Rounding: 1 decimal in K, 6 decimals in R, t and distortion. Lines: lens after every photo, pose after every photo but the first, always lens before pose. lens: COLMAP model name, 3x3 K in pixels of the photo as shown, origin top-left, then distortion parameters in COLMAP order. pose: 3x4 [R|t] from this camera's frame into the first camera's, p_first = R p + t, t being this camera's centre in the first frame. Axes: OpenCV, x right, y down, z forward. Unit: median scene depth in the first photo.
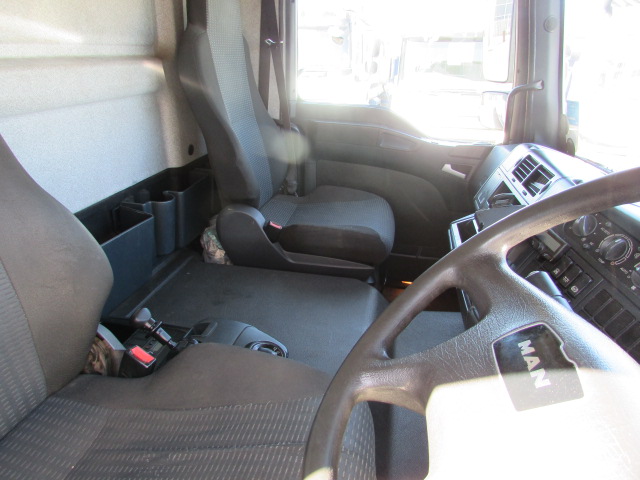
lens RADIAL K [[452.6, 0, 316.7], [0, 452.6, 238.0], [0, 0, 1]] dist [-0.032021, 0.002081]
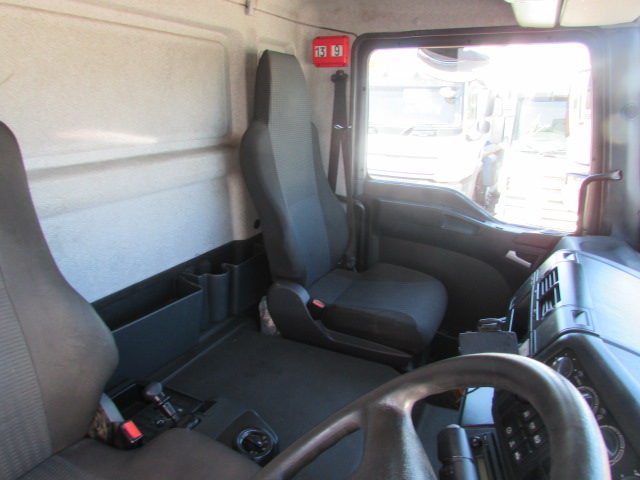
lens RADIAL K [[452.6, 0, 316.7], [0, 452.6, 238.0], [0, 0, 1]] dist [-0.032021, 0.002081]
pose [[0.963715, 0.063345, -0.259308, 0.171976], [-0.089263, 0.991987, -0.089415, -0.086996], [0.251566, 0.109317, 0.961647, -0.024445]]
